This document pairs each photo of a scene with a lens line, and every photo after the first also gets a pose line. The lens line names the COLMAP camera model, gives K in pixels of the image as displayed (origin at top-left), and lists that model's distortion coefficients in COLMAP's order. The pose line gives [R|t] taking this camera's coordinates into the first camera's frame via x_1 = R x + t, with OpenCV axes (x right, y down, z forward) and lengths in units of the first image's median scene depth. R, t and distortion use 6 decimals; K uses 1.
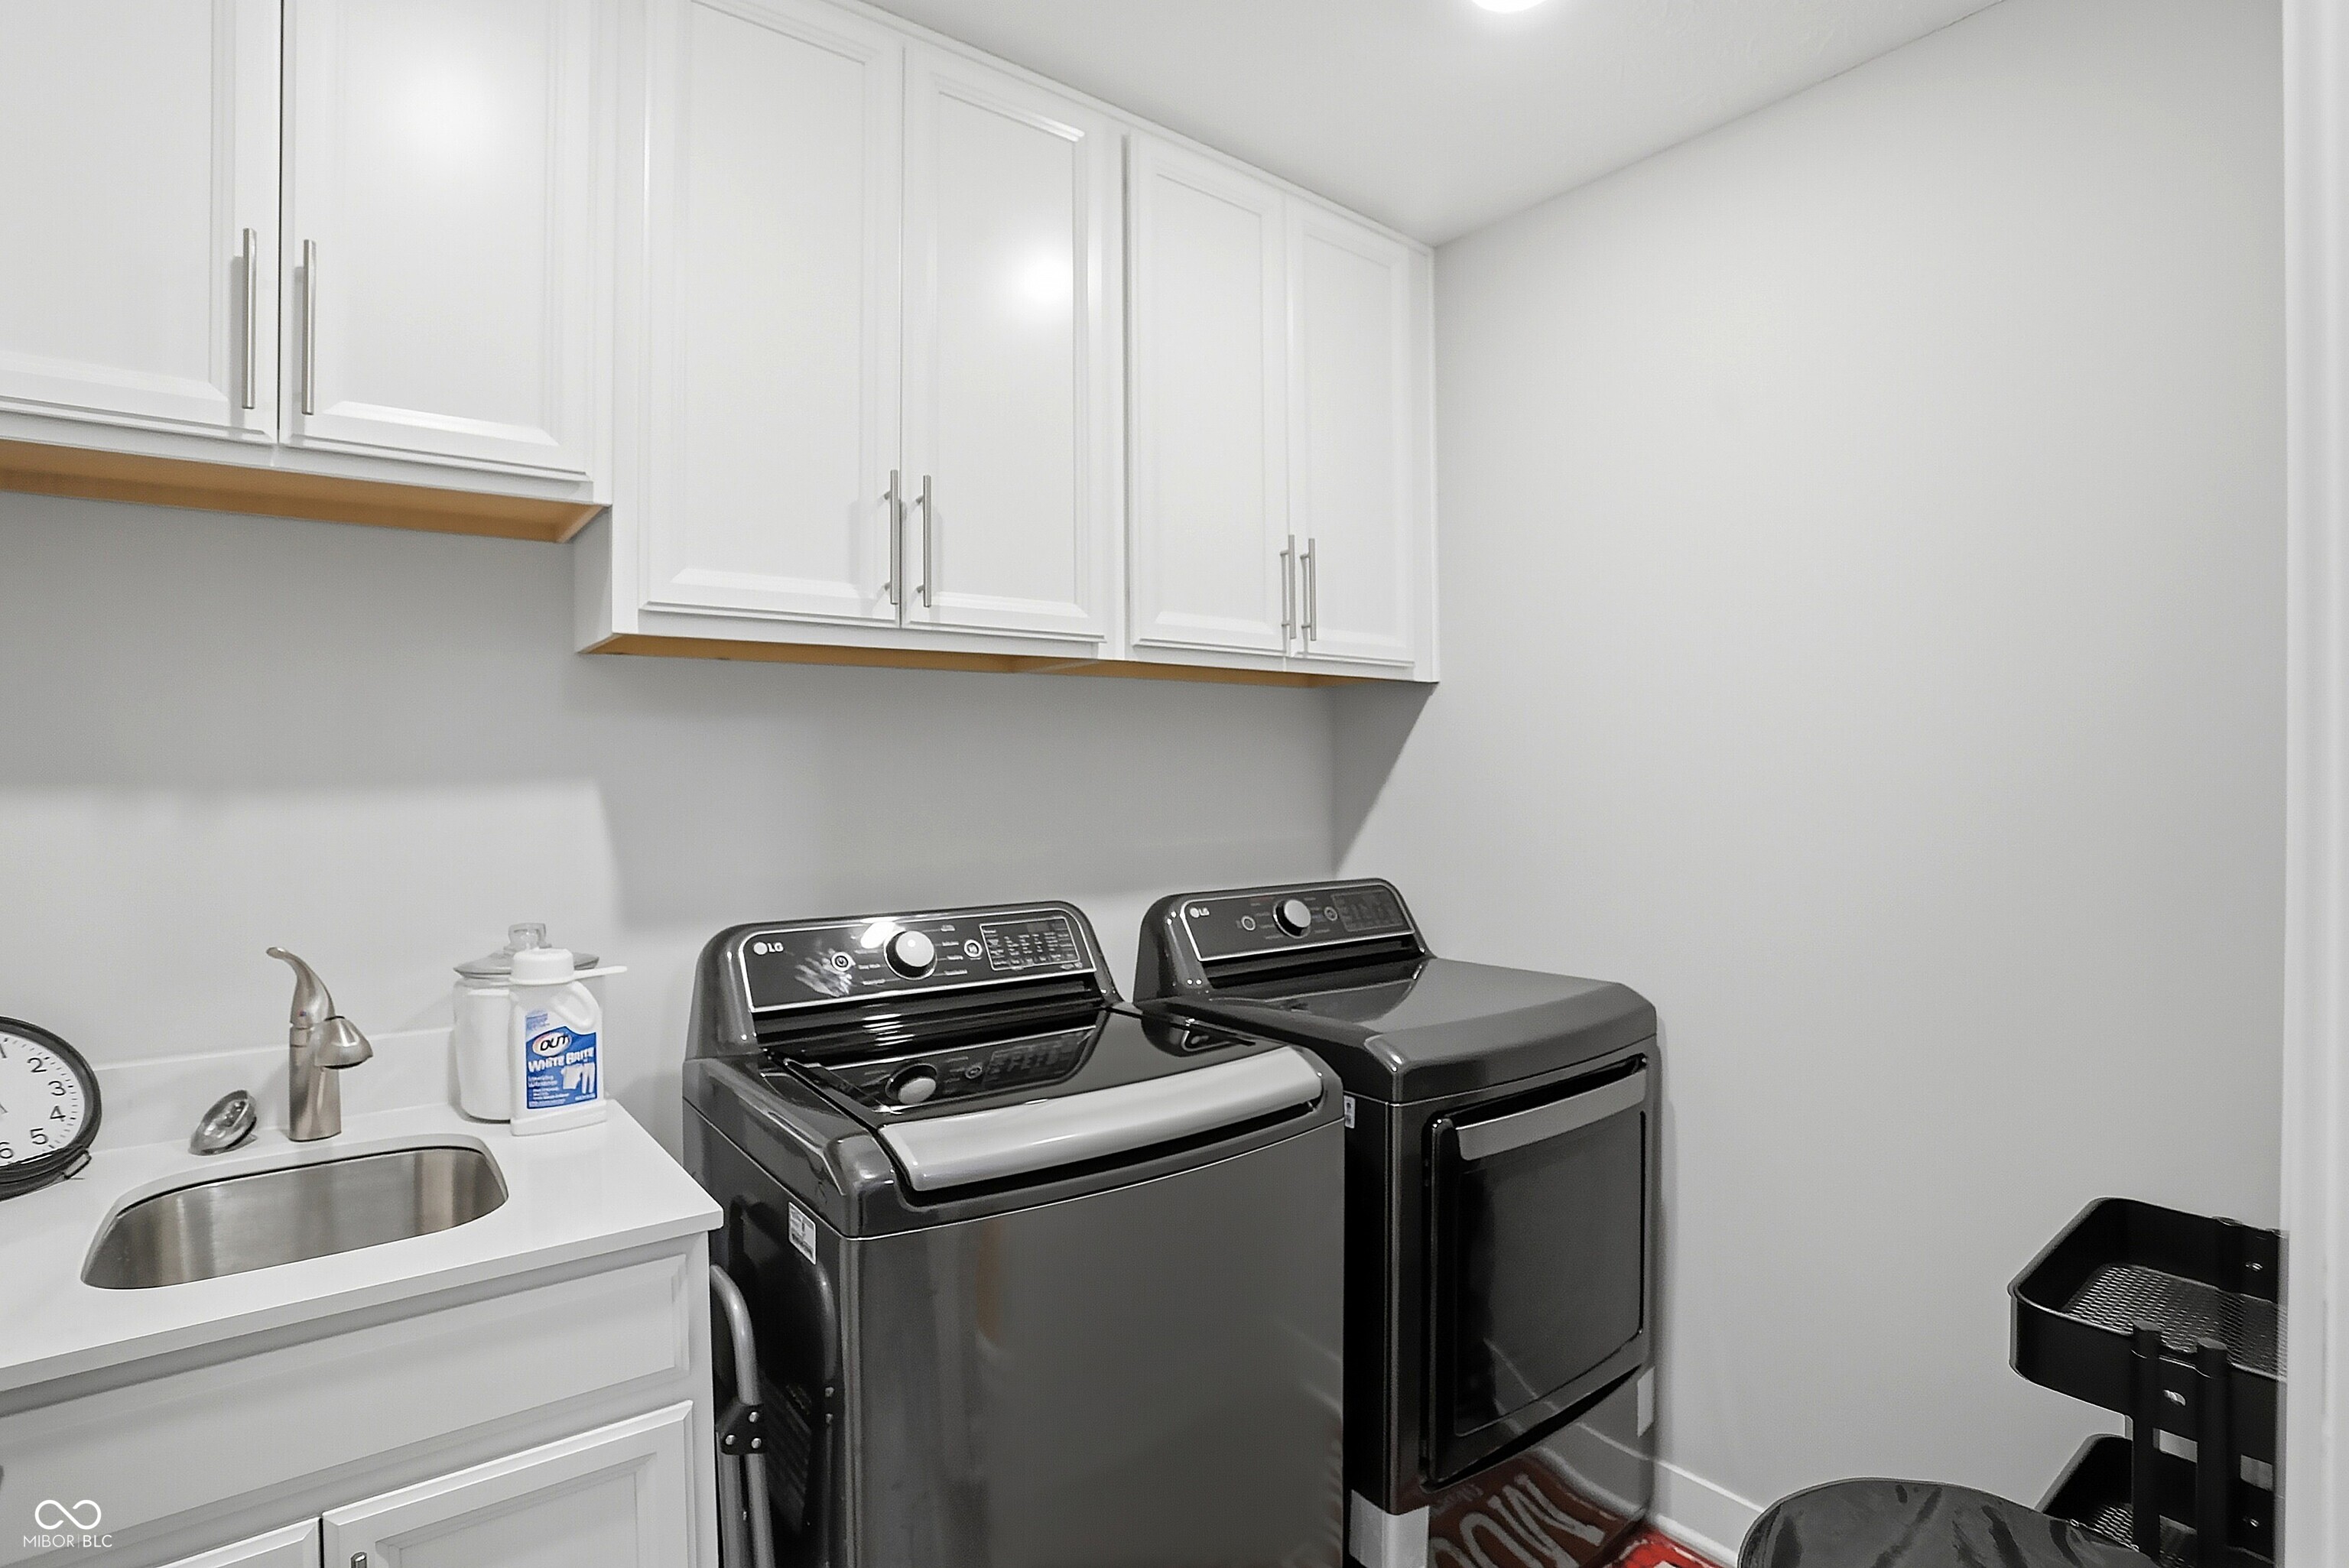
lens RADIAL K [[1176.0, 0, 1132.0], [0, 1176.0, 769.9], [0, 0, 1]] dist [0.000767, 0.000151]
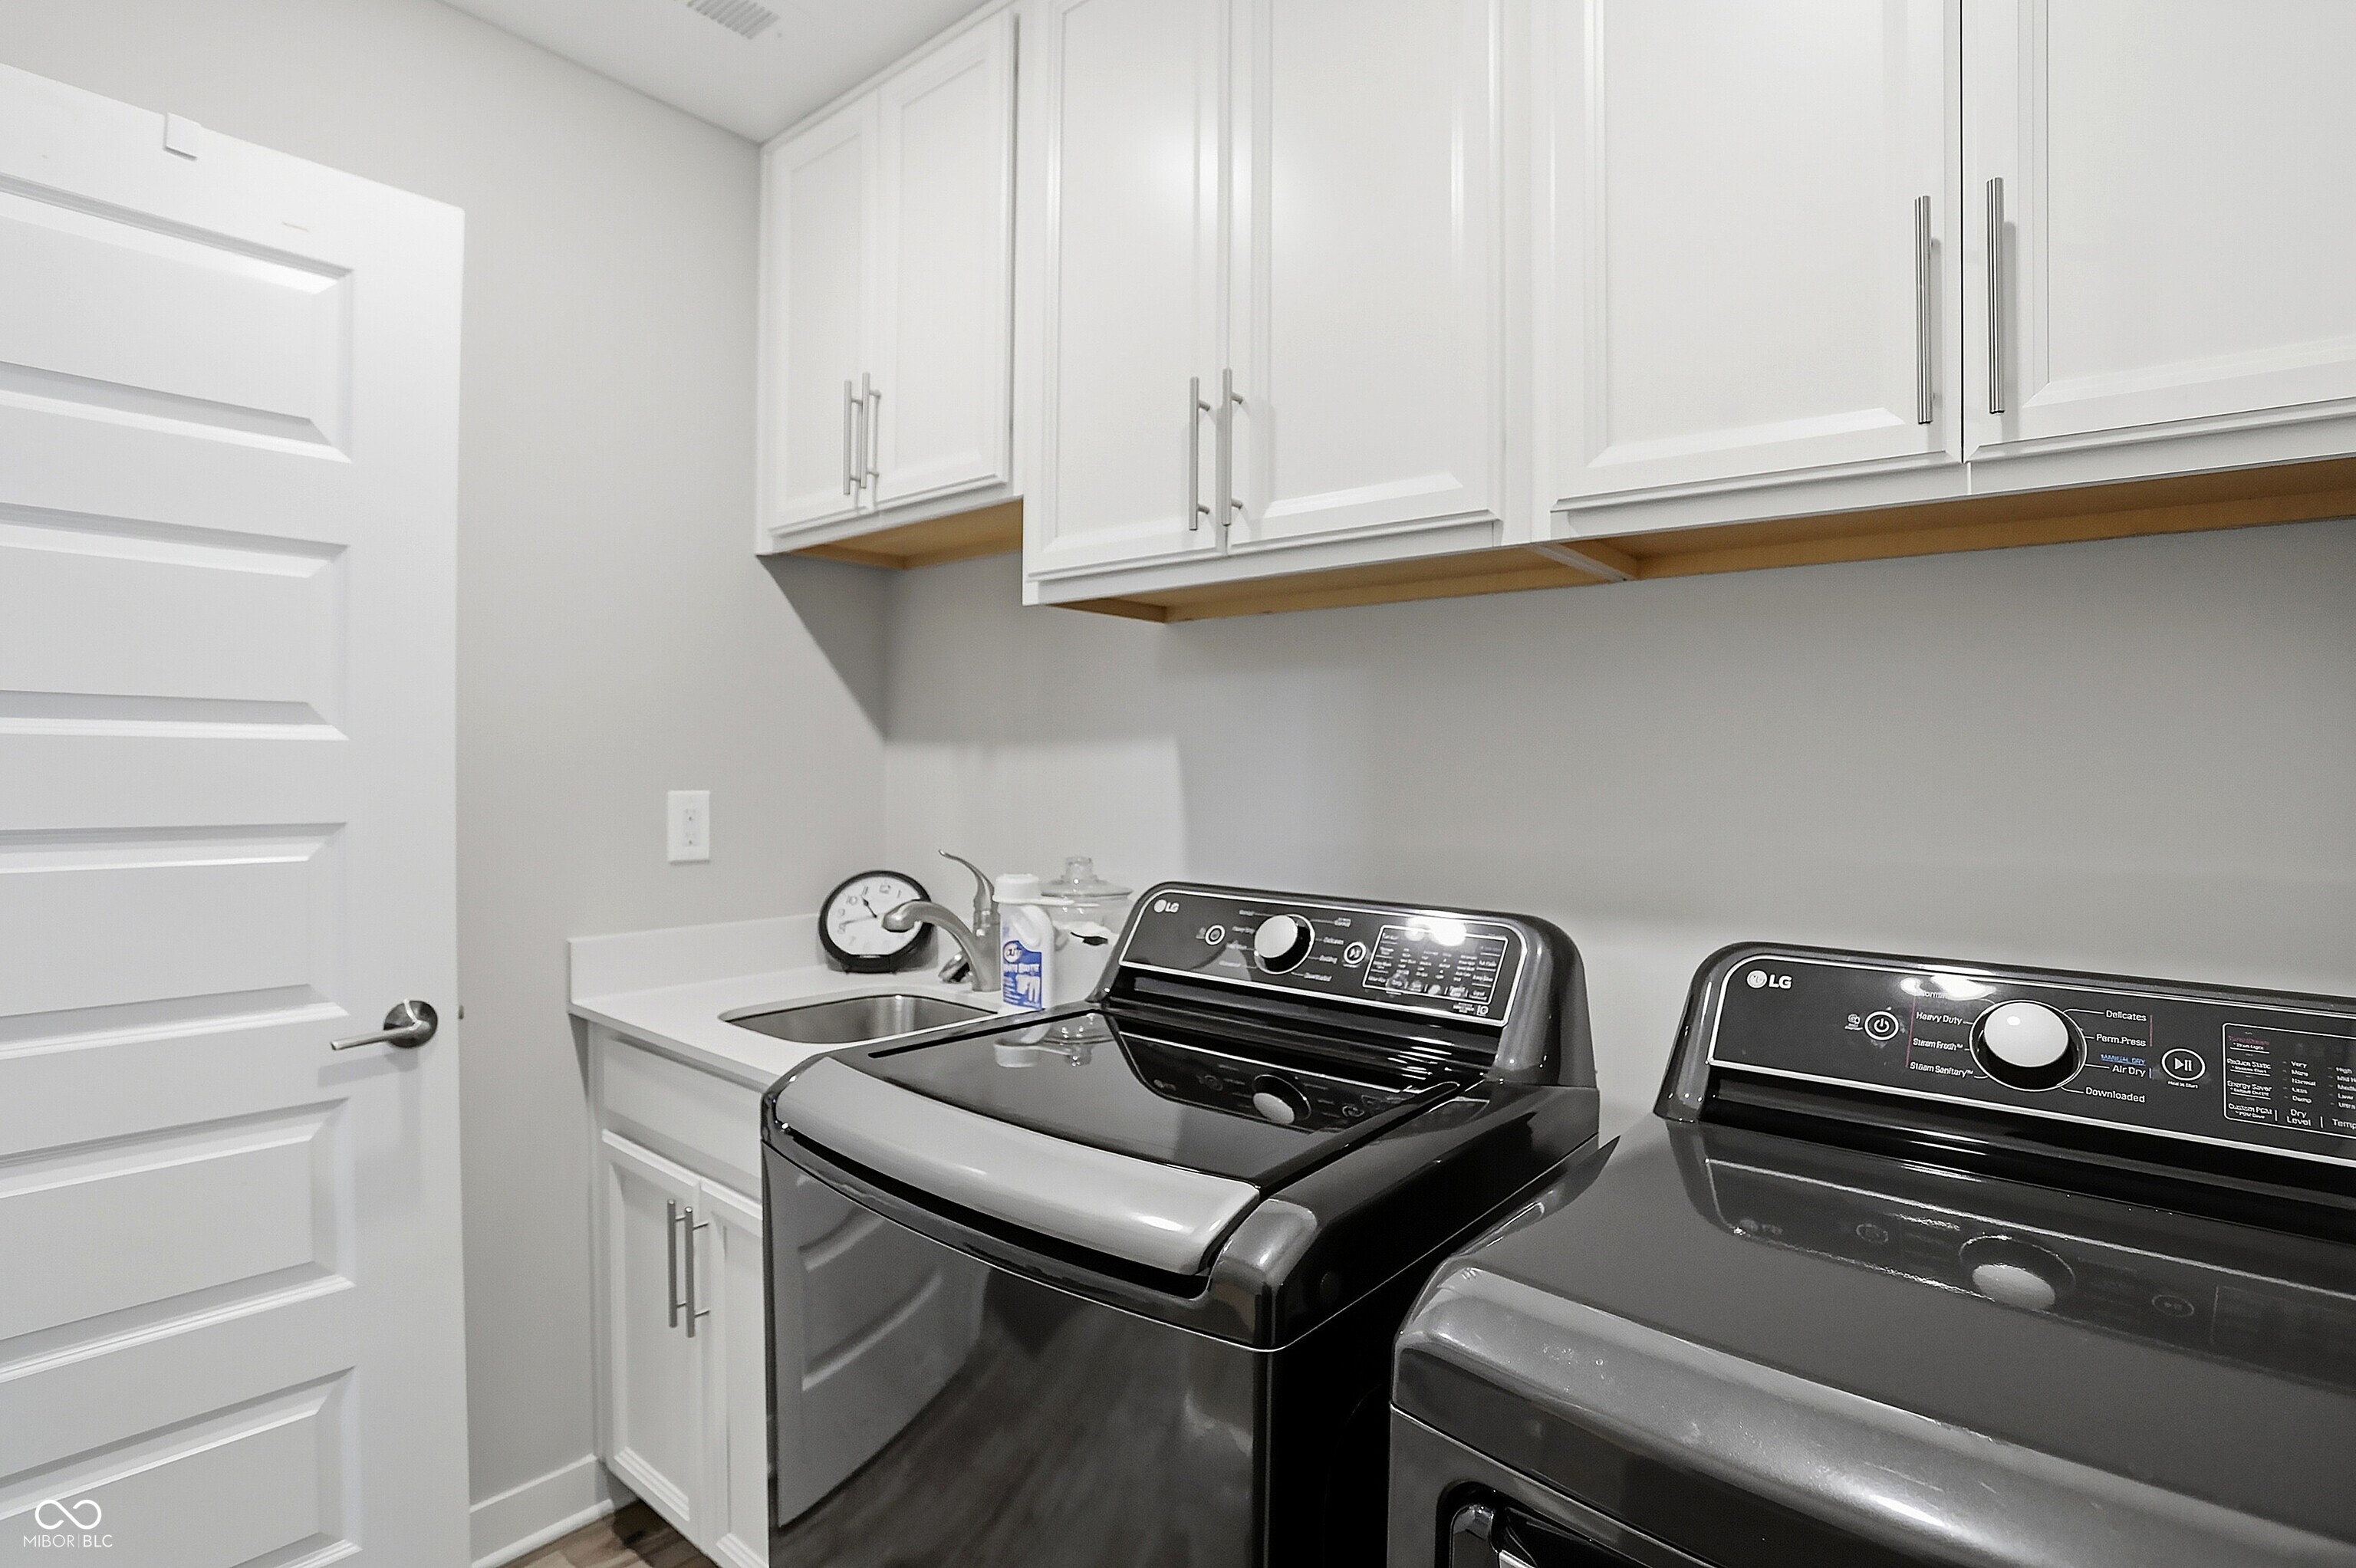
lens RADIAL K [[1179.5, 0, 1135.4], [0, 1179.5, 769.9], [0, 0, 1]] dist [0.000767, 0.000151]
pose [[0.227903, 0.003022, -0.973679, 0.701966], [-0.018368, 0.999831, -0.001197, 0.043158], [0.973511, 0.018157, 0.227920, 0.825106]]
